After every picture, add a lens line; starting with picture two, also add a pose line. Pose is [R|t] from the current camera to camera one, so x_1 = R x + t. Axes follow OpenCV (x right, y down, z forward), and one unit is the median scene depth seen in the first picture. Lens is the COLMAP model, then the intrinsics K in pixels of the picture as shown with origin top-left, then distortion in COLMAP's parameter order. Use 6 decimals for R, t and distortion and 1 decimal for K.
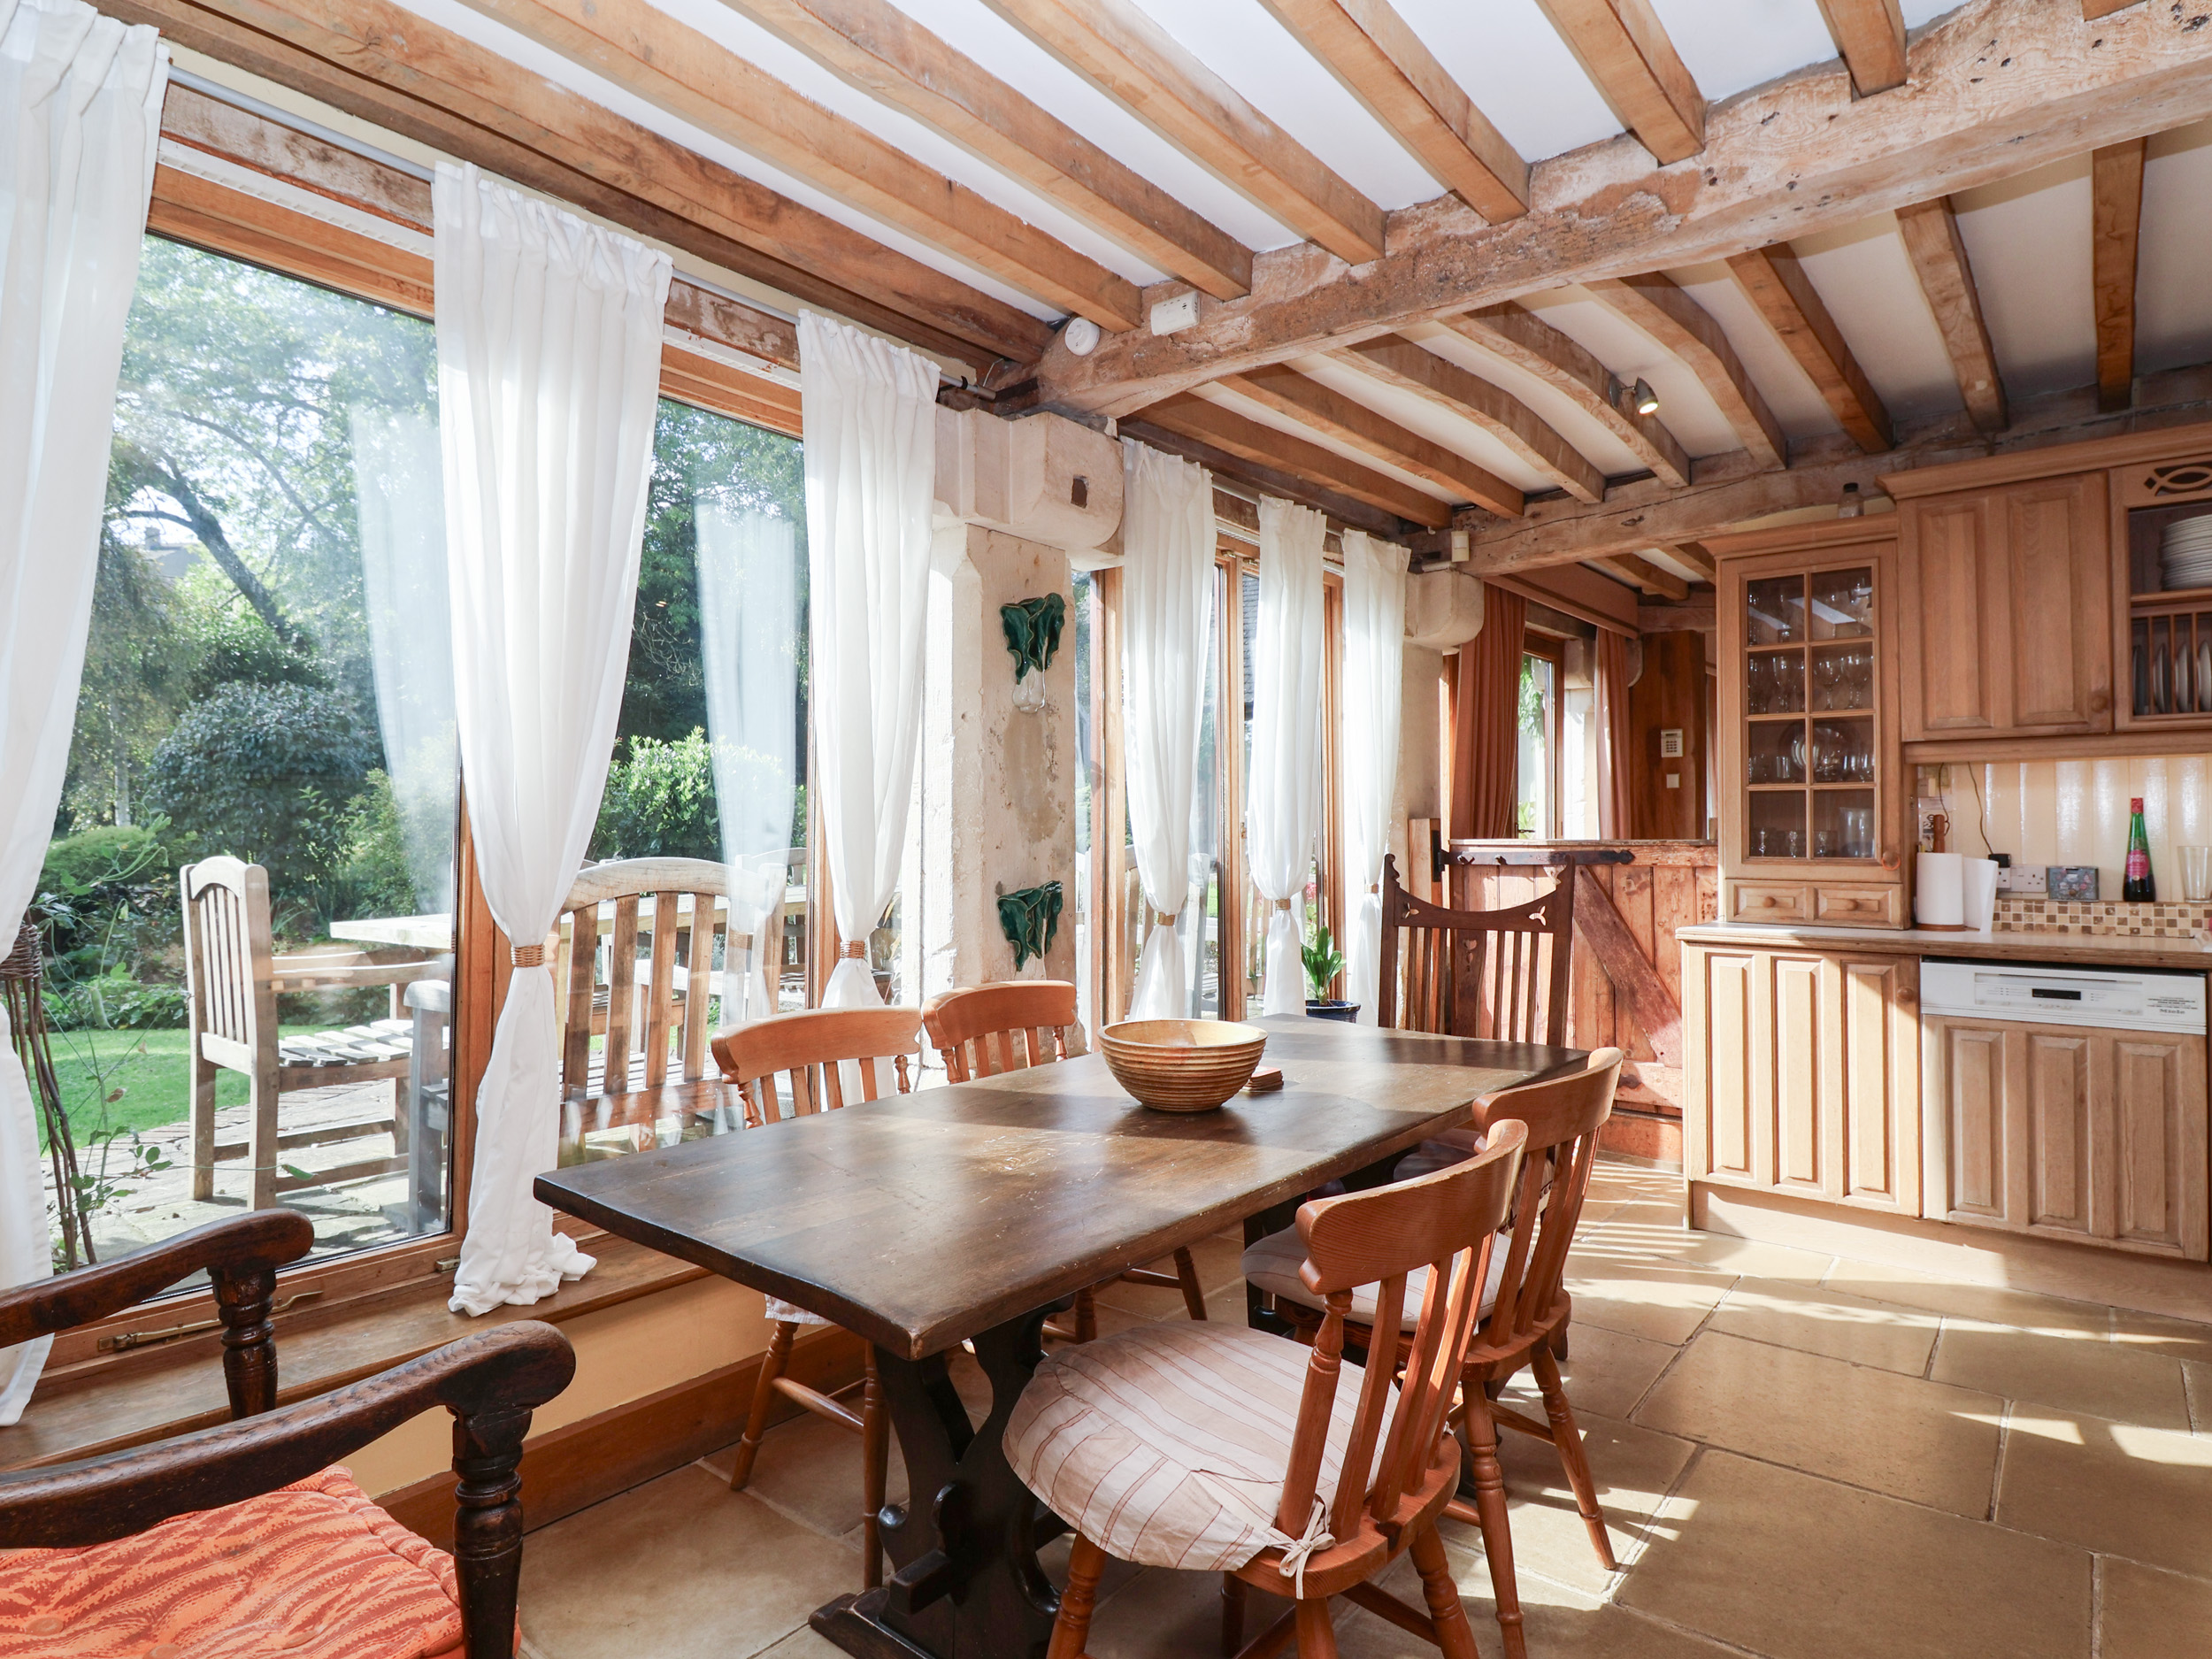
lens RADIAL K [[1227.8, 0, 1126.6], [0, 1227.8, 808.0], [0, 0, 1]] dist [0.004605, -0.018121]
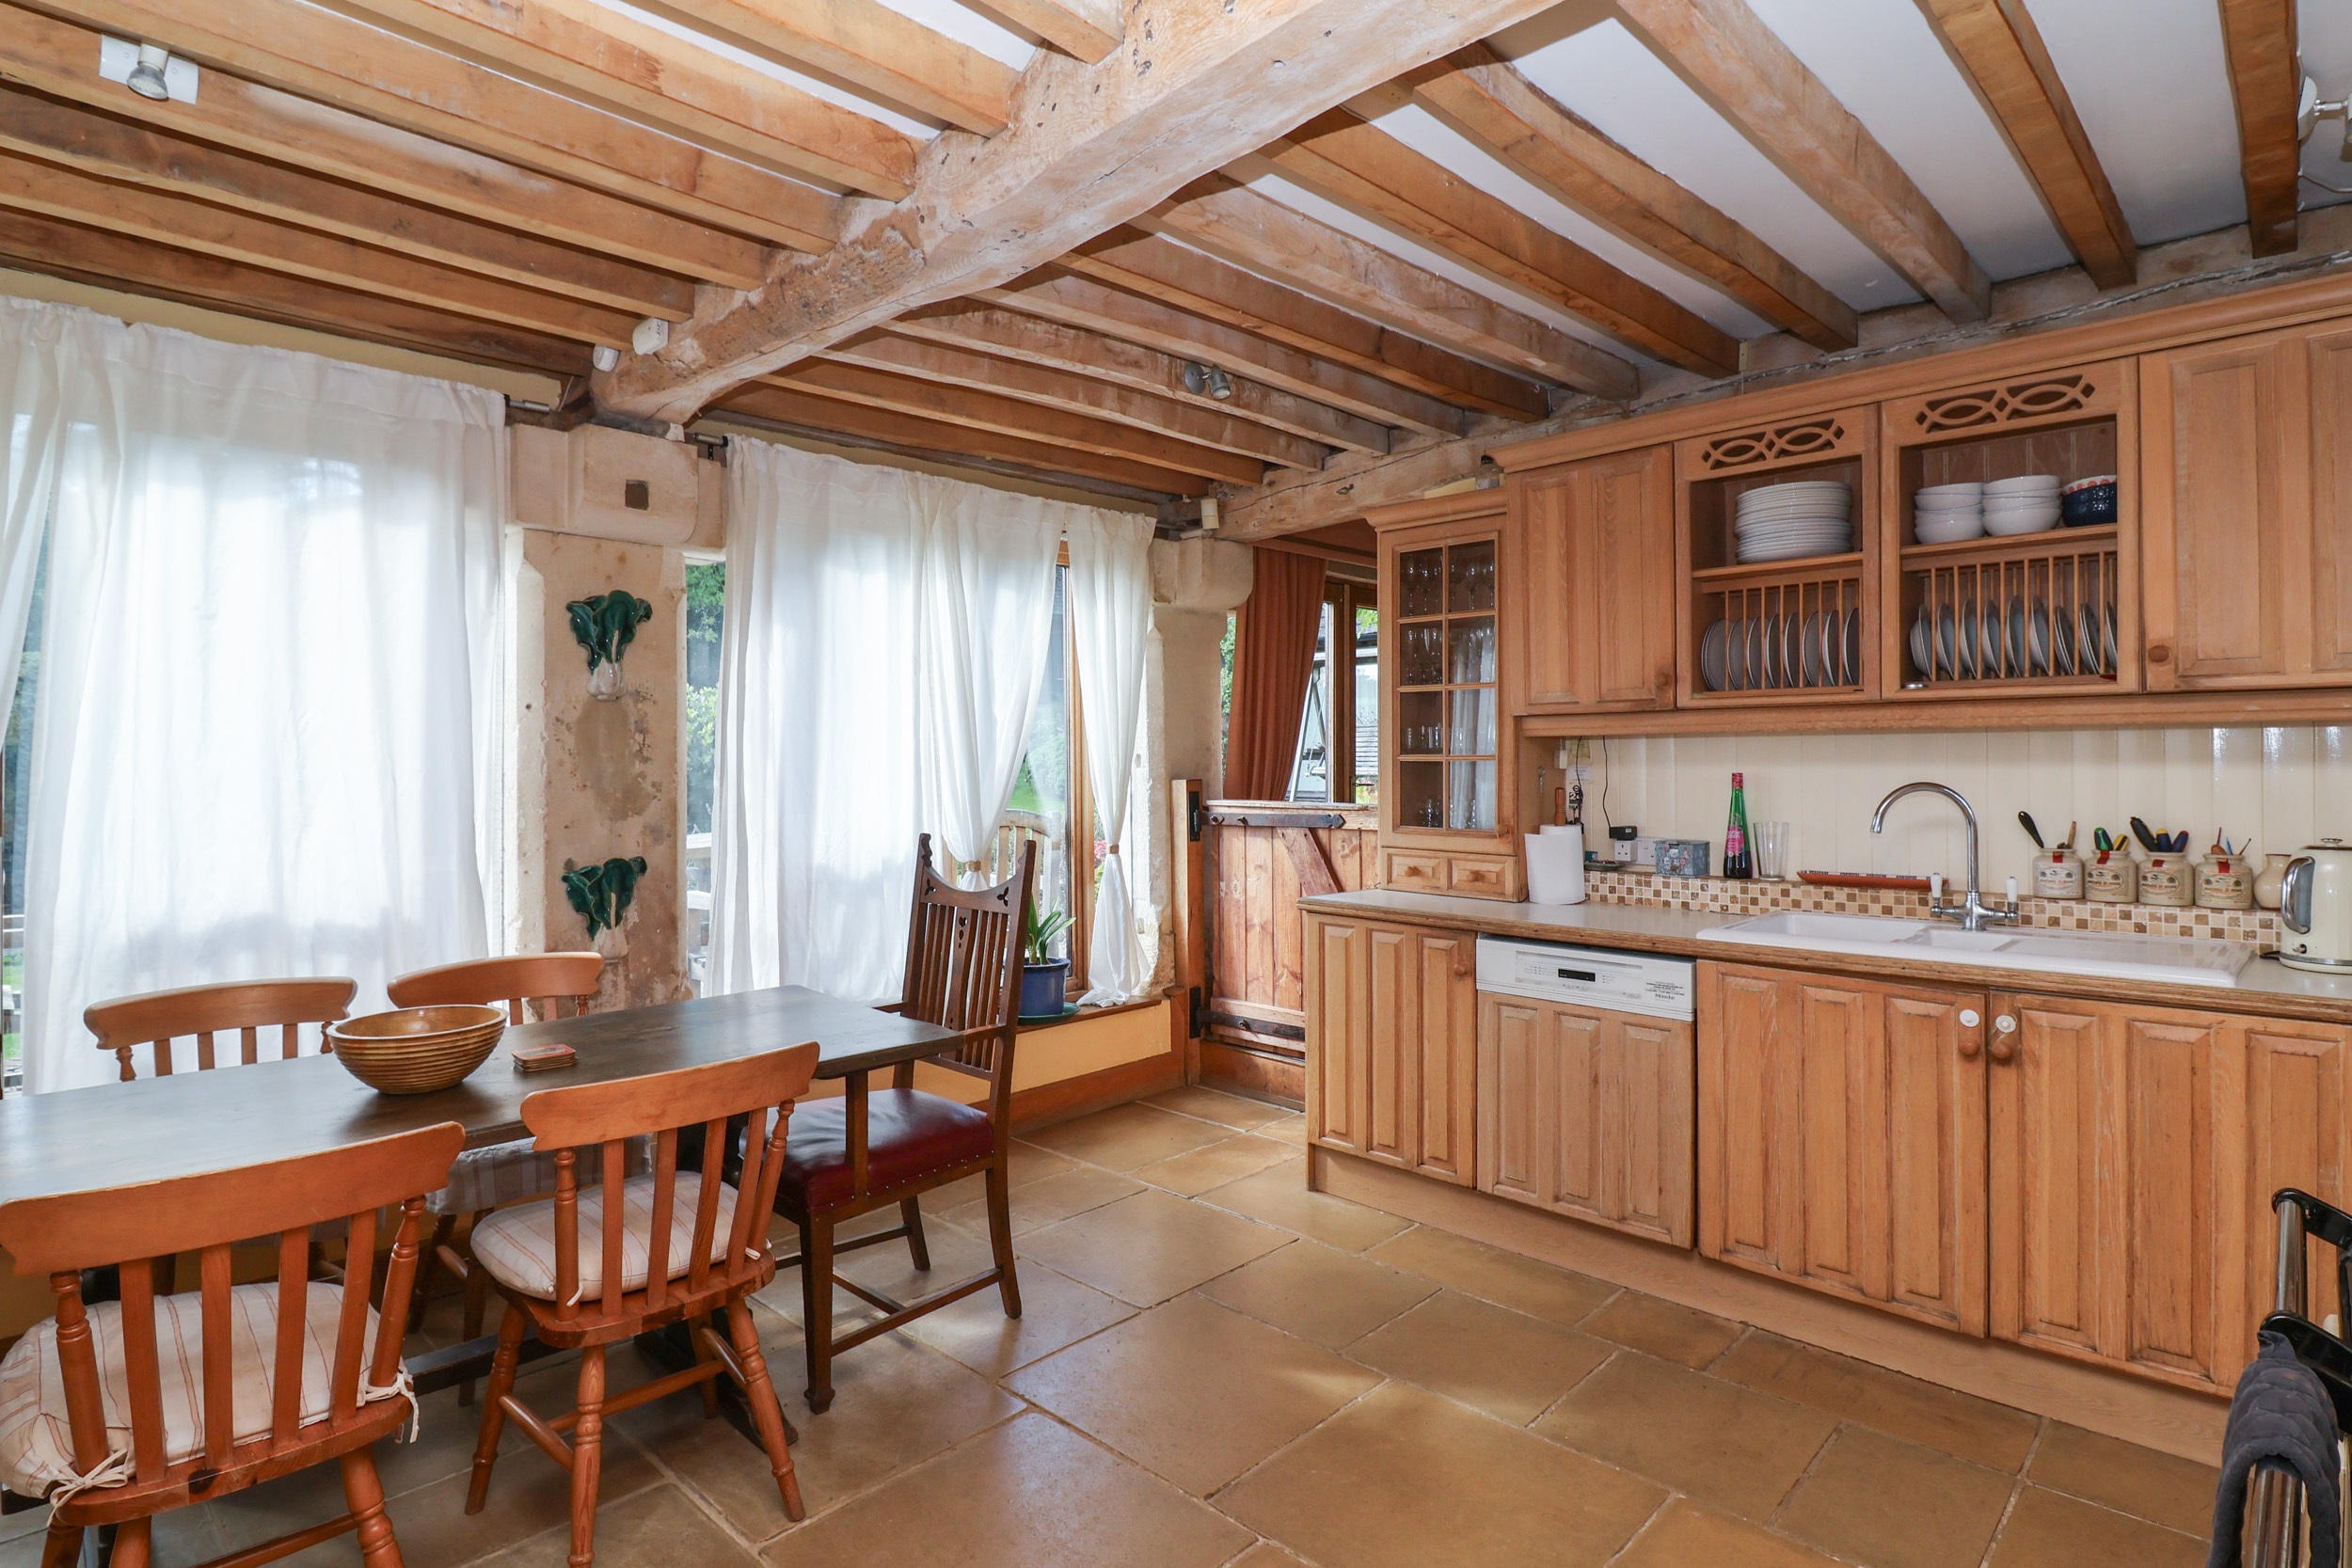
lens RADIAL K [[1210.3, 0, 1201.0], [0, 1210.3, 759.0], [0, 0, 1]] dist [0.003789, -0.017604]
pose [[0.996020, -0.002661, -0.089088, 0.500506], [0.004659, 0.999742, 0.022237, -0.044715], [0.089006, -0.022564, 0.995776, -0.011659]]
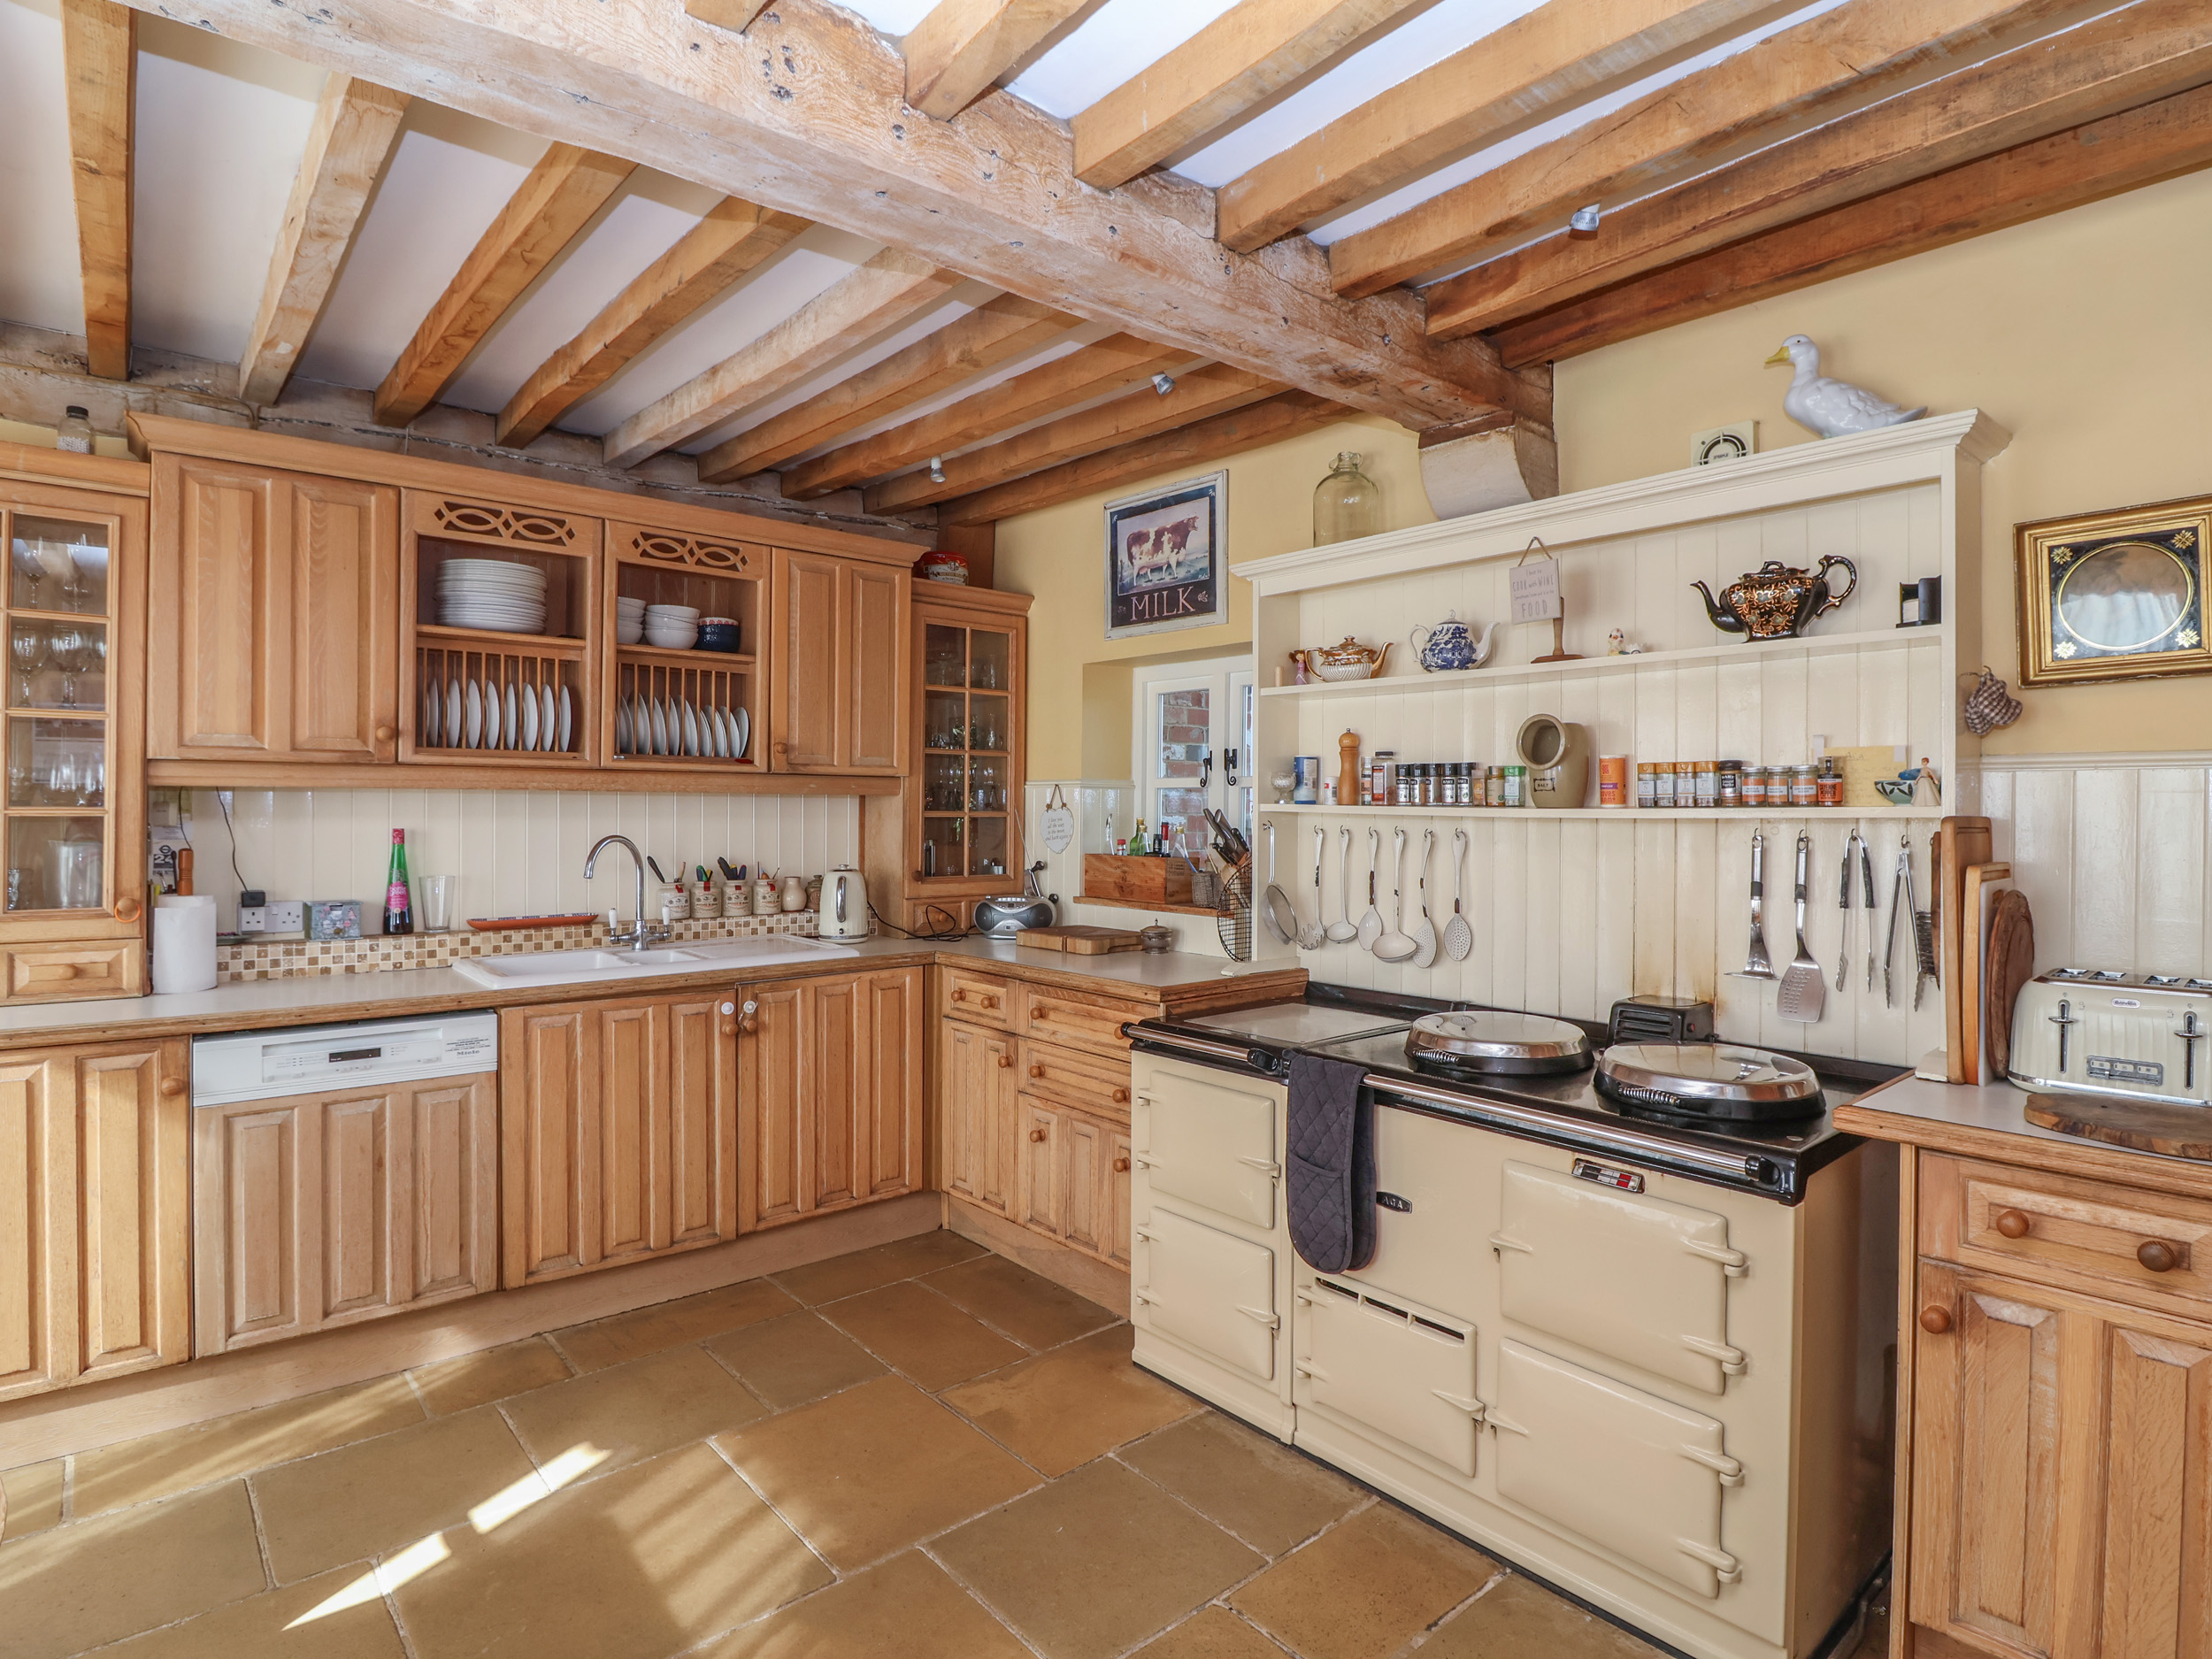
lens RADIAL K [[1150.4, 0, 1139.3], [0, 1150.4, 814.6], [0, 0, 1]] dist [0.003947, -0.015909]
pose [[0.168106, -0.001019, 0.985768, 0.017684], [-0.031178, 0.999494, 0.006350, -0.045560], [-0.985276, -0.031802, 0.167989, 0.267753]]
